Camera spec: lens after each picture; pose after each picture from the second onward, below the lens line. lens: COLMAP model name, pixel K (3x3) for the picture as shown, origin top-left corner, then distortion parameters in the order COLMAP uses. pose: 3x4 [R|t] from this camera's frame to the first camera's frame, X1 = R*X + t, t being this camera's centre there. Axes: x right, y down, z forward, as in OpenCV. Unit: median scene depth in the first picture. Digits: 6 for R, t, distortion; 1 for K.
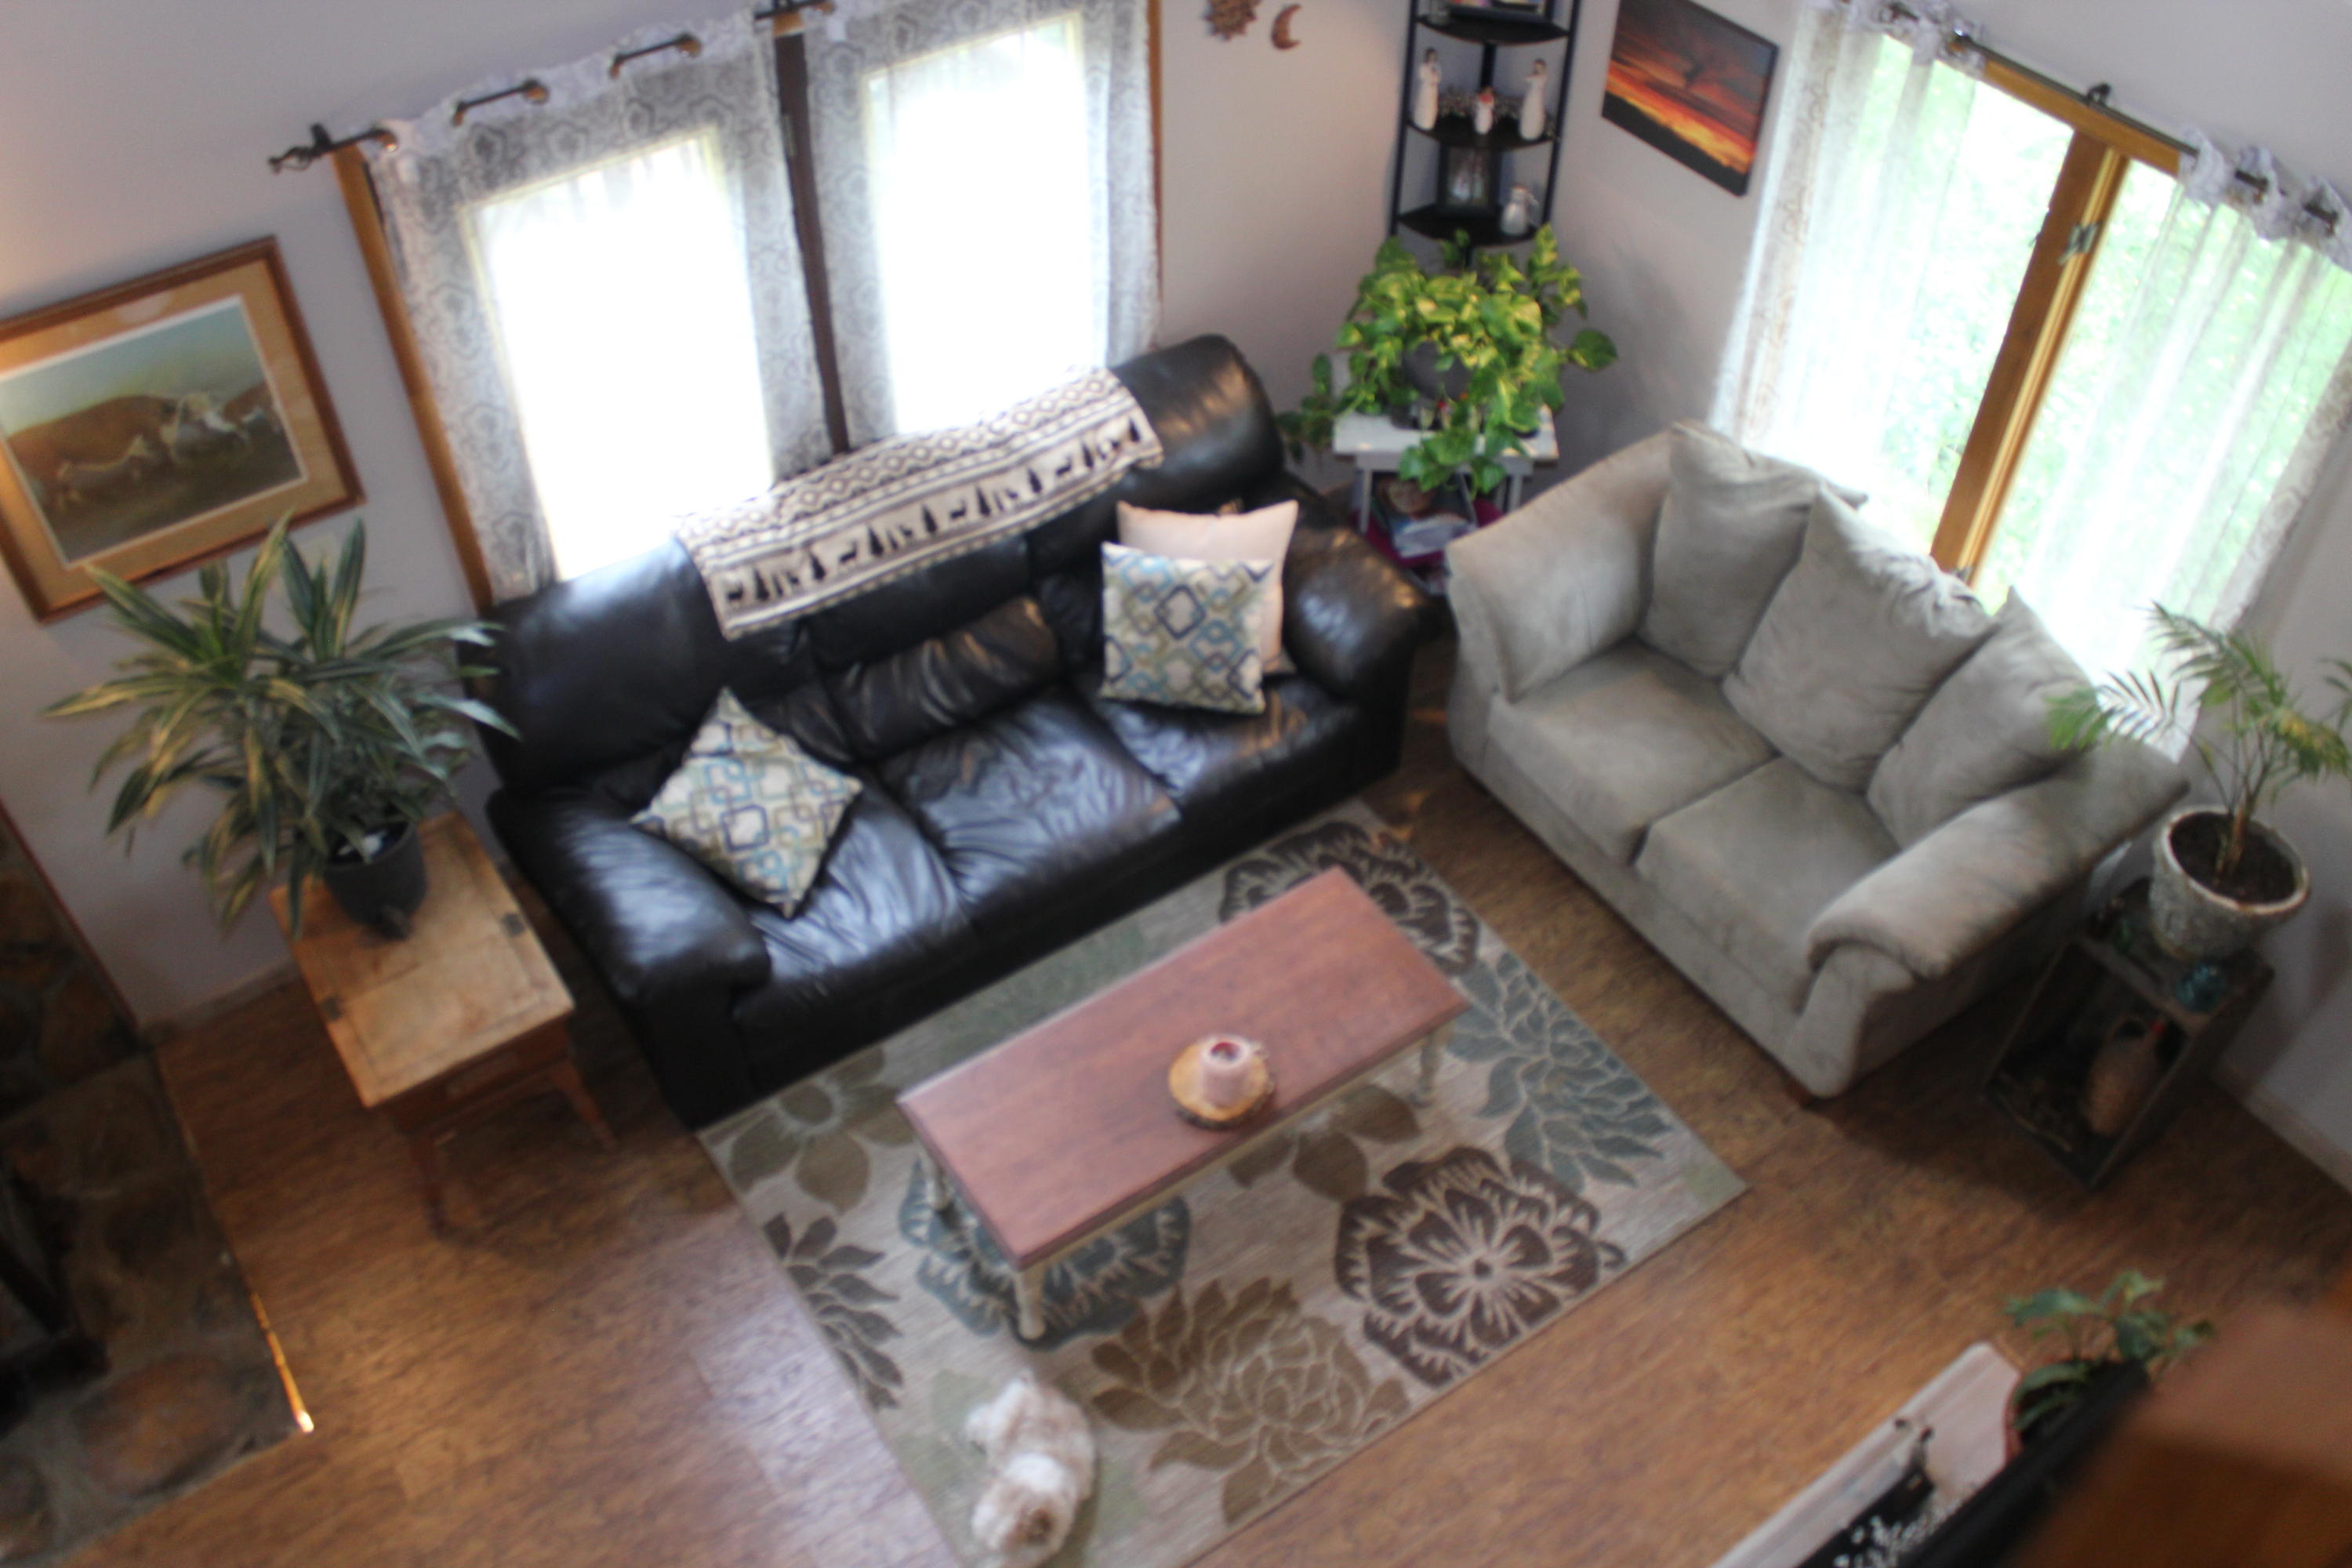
lens RADIAL K [[1973.2, 0, 1166.9], [0, 1973.2, 778.9], [0, 0, 1]] dist [-0.159076, 0.146154]
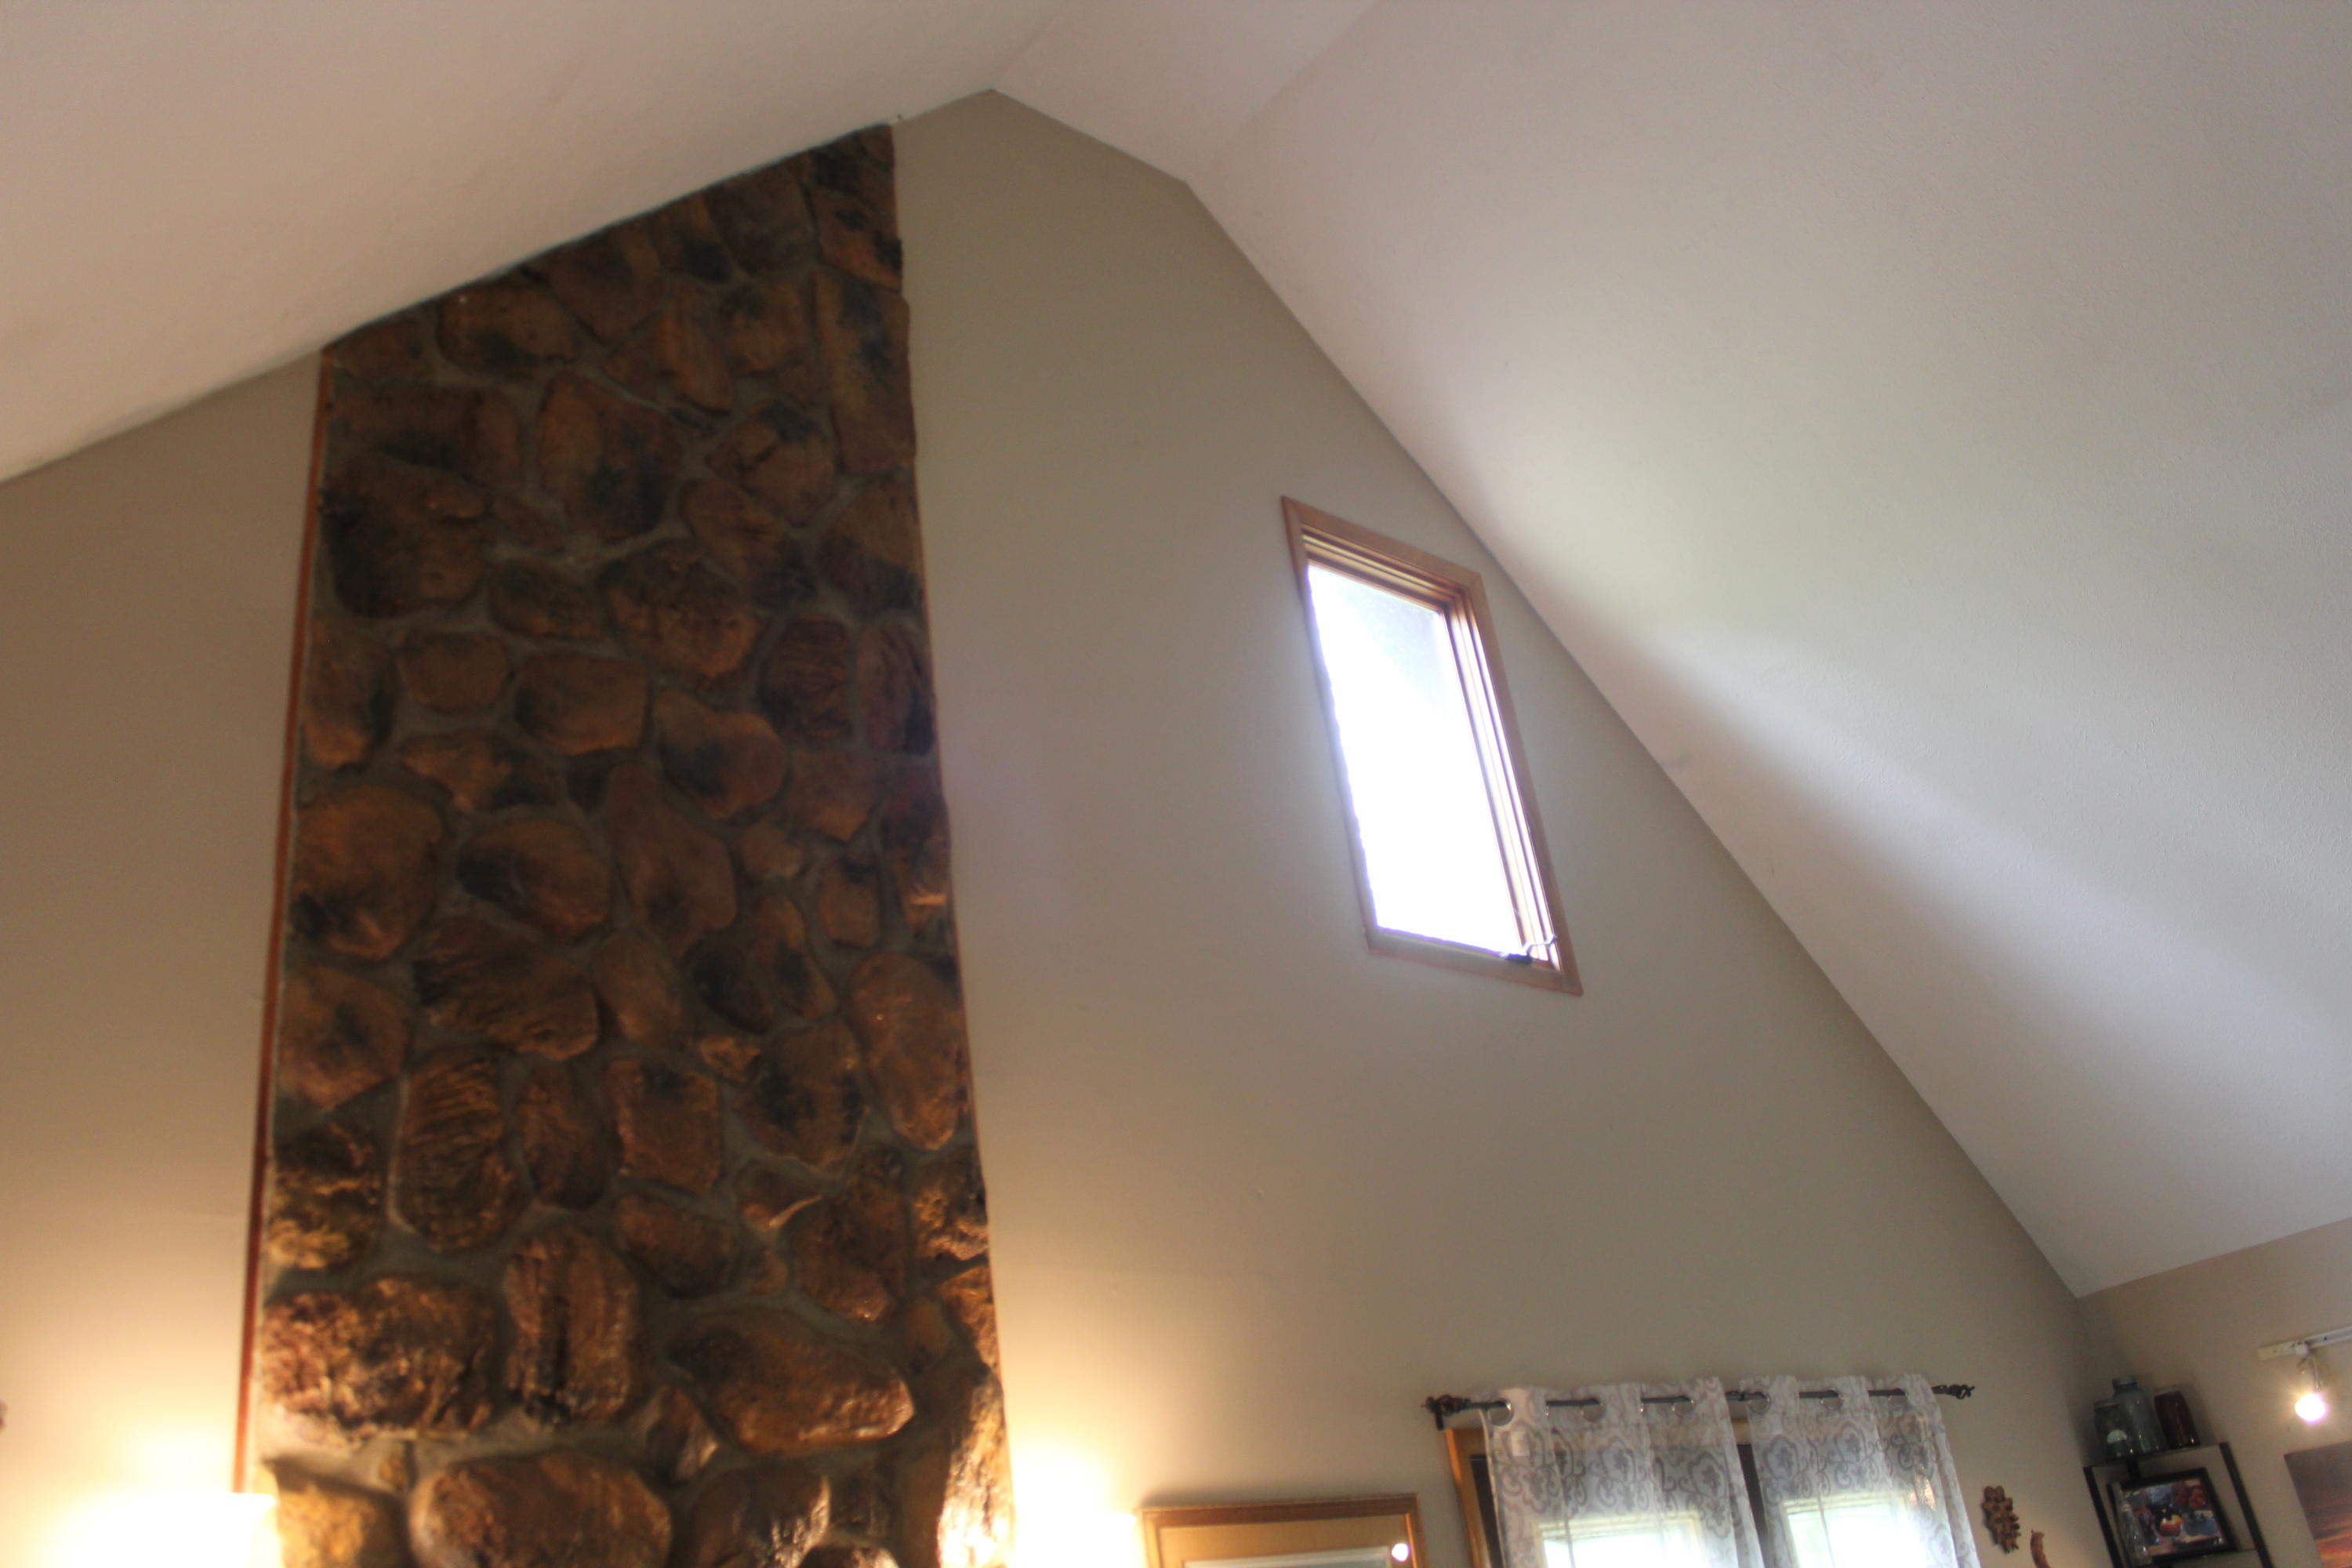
lens RADIAL K [[1965.5, 0, 1176.0], [0, 1965.5, 784.0], [0, 0, 1]] dist [-0.165421, 0.146178]
pose [[0.986848, -0.085036, 0.137475, -0.579290], [0.155882, 0.275468, -0.948588, 0.465897], [0.042794, 0.957542, 0.285101, 0.278595]]
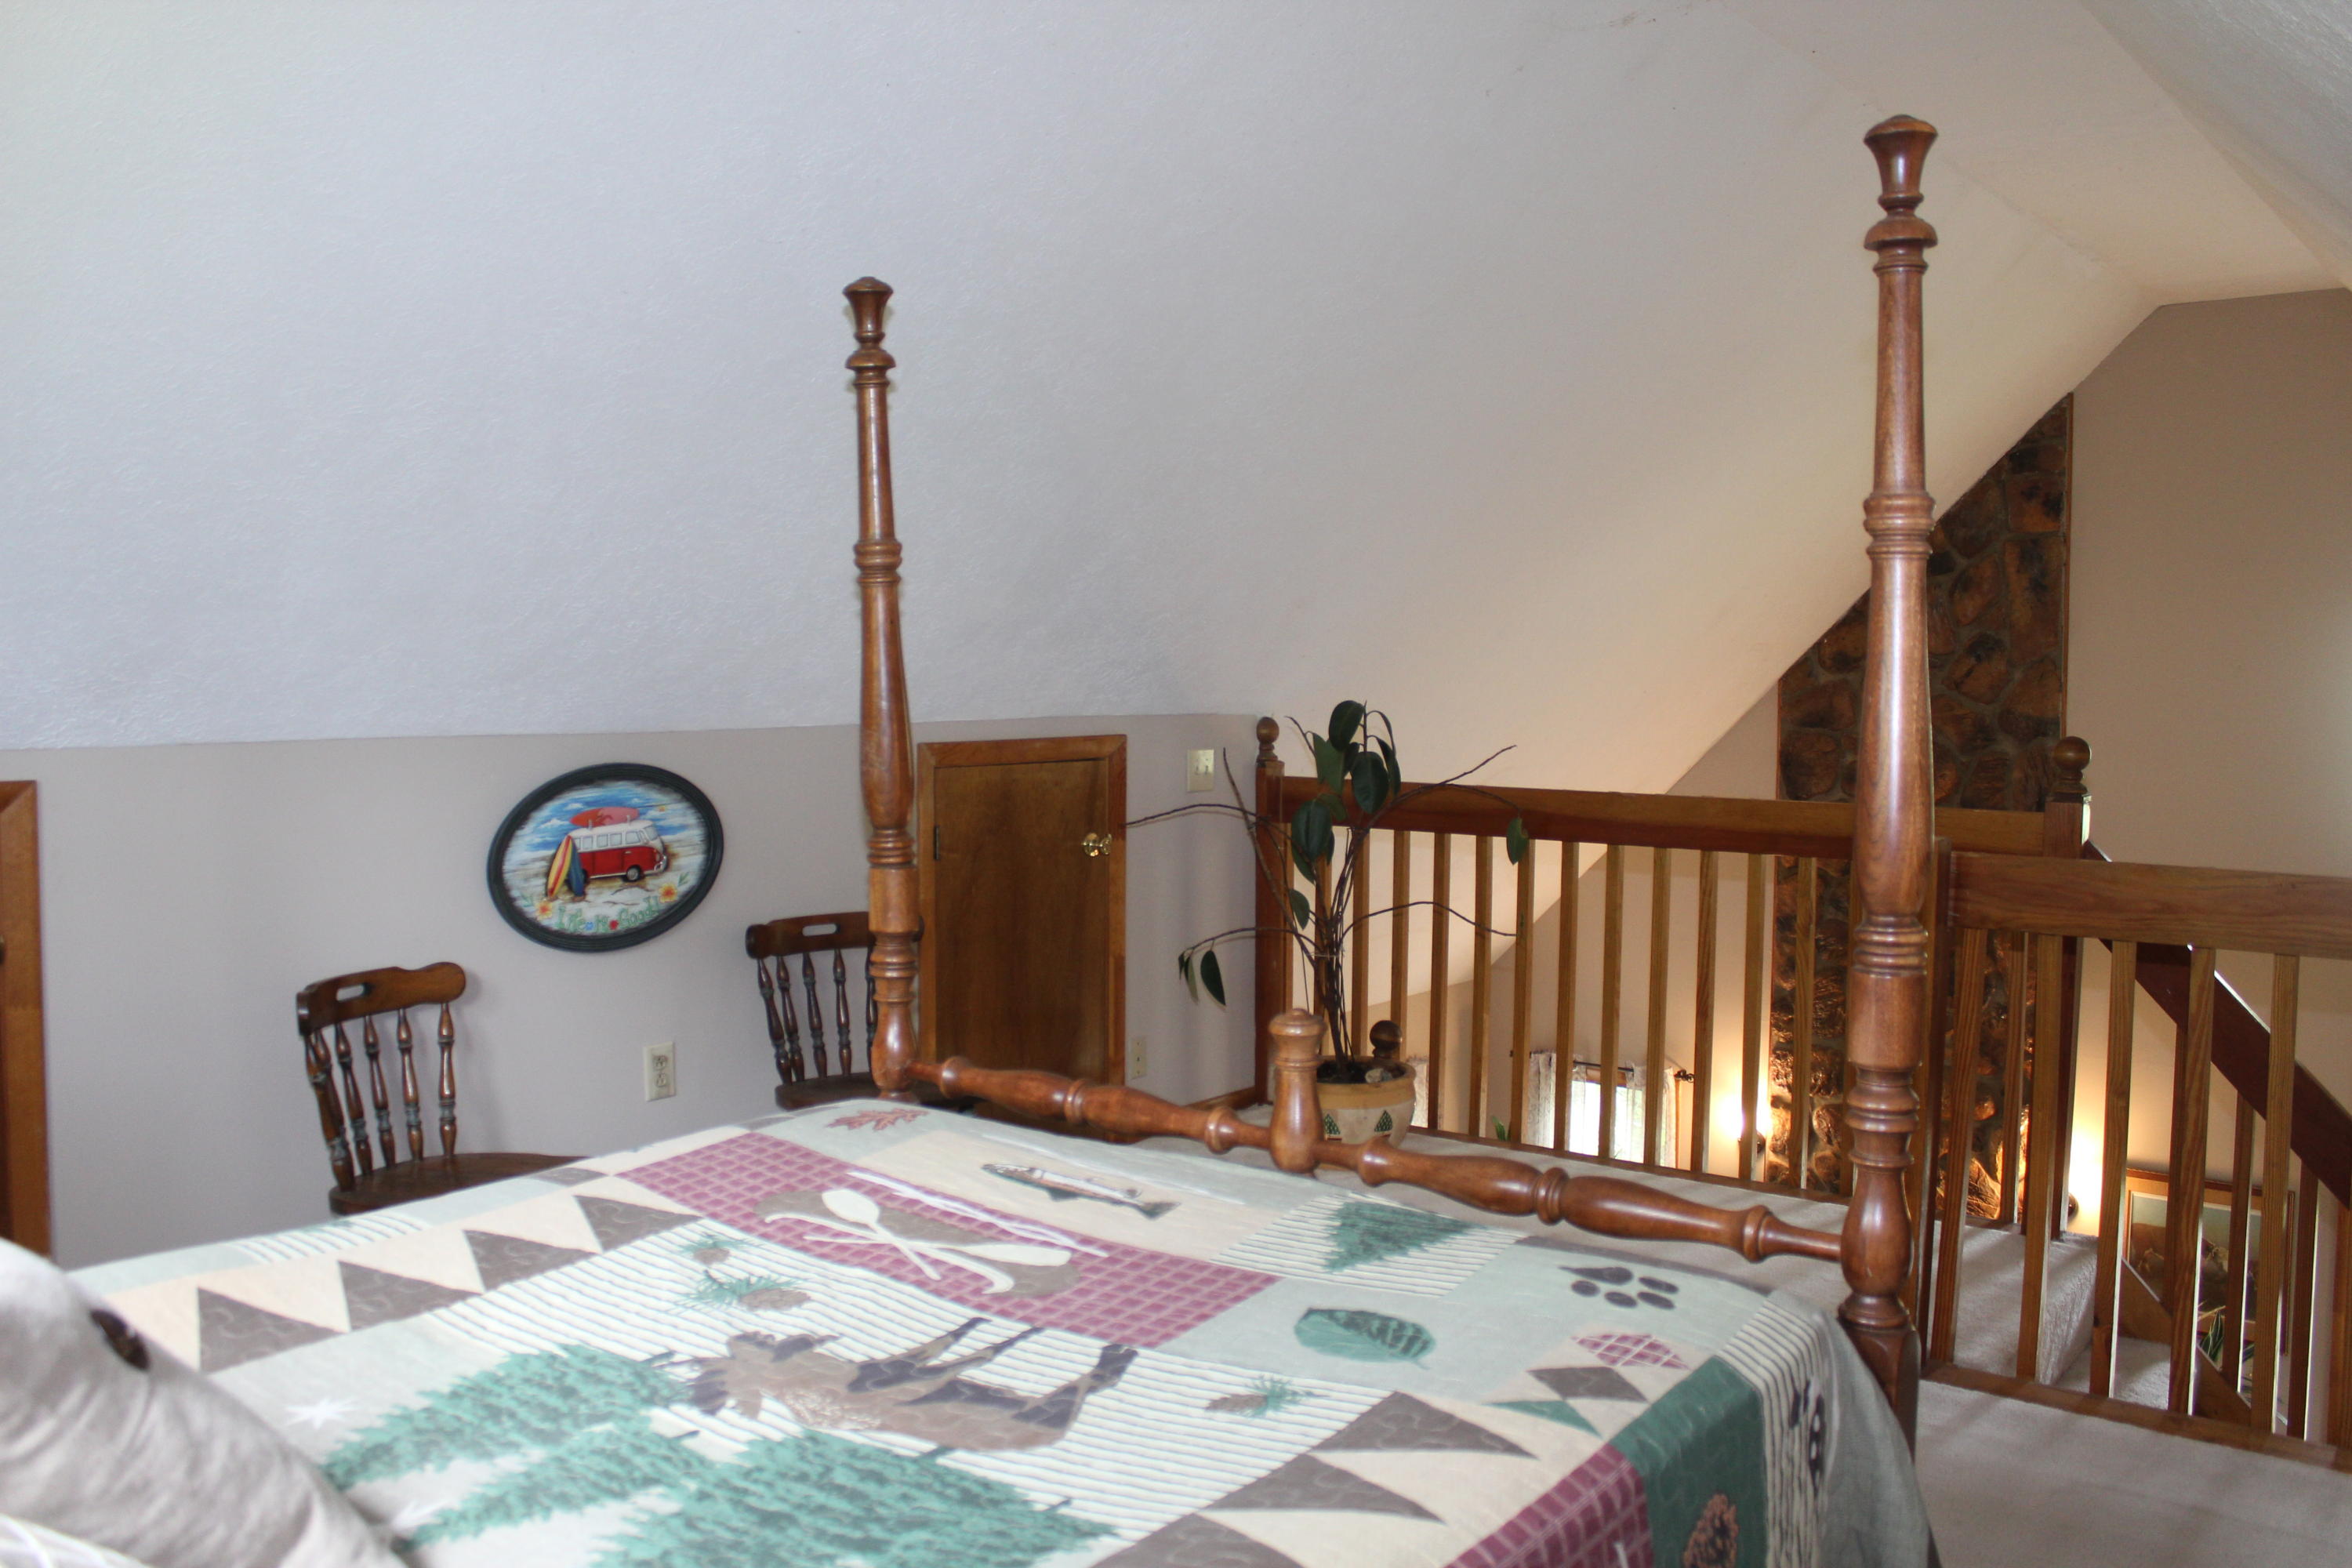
lens RADIAL K [[1965.5, 0, 1176.0], [0, 1965.5, 784.0], [0, 0, 1]] dist [-0.165421, 0.146178]
pose [[0.289071, 0.065282, -0.955079, 0.889963], [-0.692532, 0.703065, -0.161550, 0.462316], [0.660936, 0.708123, 0.248446, -0.492363]]
